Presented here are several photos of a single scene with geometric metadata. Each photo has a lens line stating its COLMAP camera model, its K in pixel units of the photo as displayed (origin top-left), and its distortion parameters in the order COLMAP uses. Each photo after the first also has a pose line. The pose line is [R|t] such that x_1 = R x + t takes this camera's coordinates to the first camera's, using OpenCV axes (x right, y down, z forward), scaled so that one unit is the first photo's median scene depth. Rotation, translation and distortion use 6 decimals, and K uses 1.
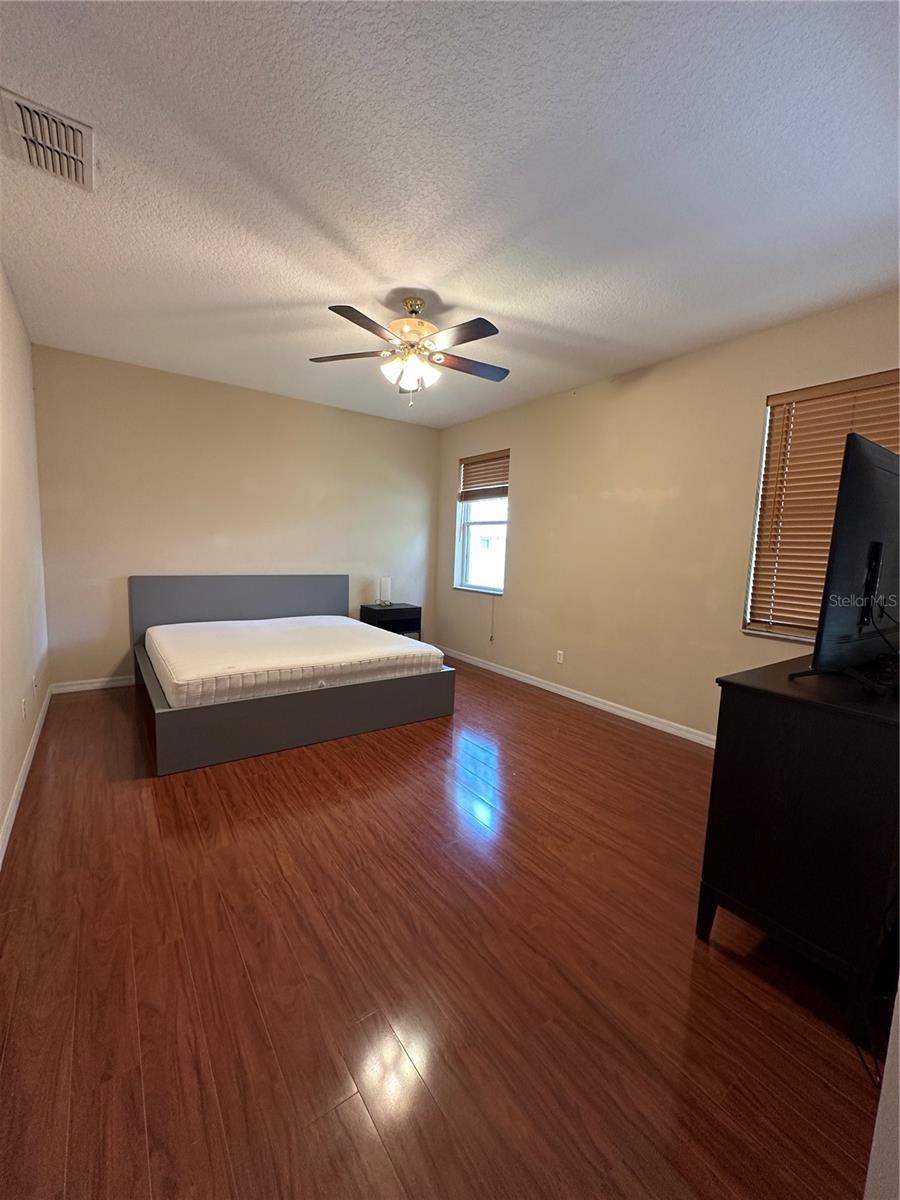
lens RADIAL K [[481.0, 0, 447.9], [0, 481.0, 600.0], [0, 0, 1]] dist [-0.004062, -0.000264]
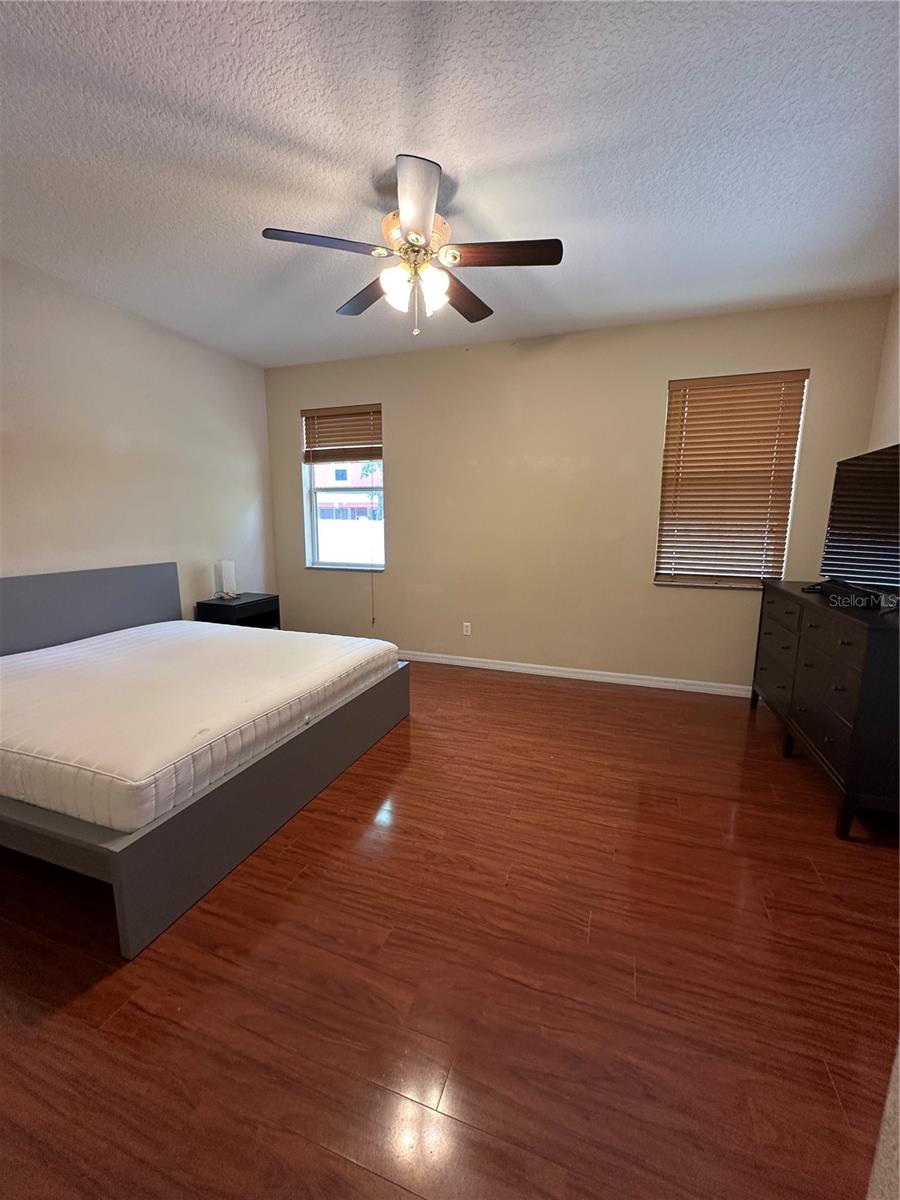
lens RADIAL K [[481.0, 0, 446.1], [0, 481.0, 602.2], [0, 0, 1]] dist [-0.004062, -0.000264]
pose [[0.823037, -0.126711, 0.553673, -0.395213], [0.085718, 0.991343, 0.099454, -0.042739], [-0.561482, -0.034395, 0.826774, 0.254948]]
